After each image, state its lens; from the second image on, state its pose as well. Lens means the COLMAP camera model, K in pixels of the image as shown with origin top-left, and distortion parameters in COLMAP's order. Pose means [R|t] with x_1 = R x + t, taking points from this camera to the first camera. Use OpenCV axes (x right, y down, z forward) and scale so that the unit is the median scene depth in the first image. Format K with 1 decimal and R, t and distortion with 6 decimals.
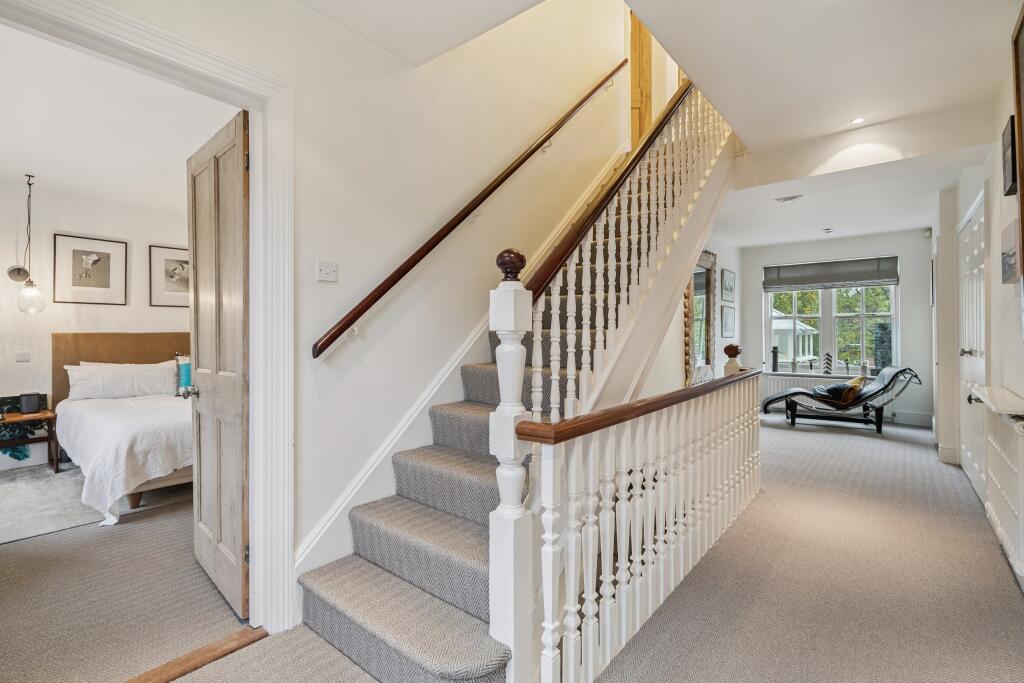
lens RADIAL K [[467.3, 0, 514.0], [0, 467.3, 330.2], [0, 0, 1]] dist [0.001014, -0.000289]
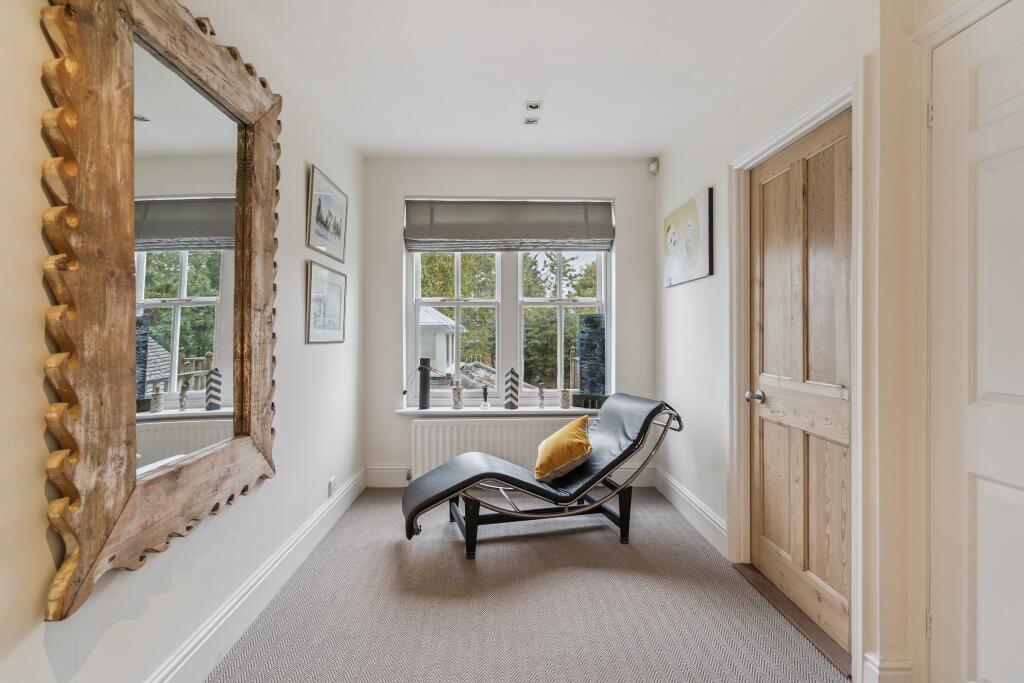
lens RADIAL K [[467.3, 0, 514.0], [0, 467.3, 330.2], [0, 0, 1]] dist [0.001014, -0.000289]
pose [[0.744185, 0.002512, 0.667969, 0.306450], [-0.004619, 0.999988, 0.001385, 0.003056], [-0.667958, -0.004116, 0.744188, 0.586333]]
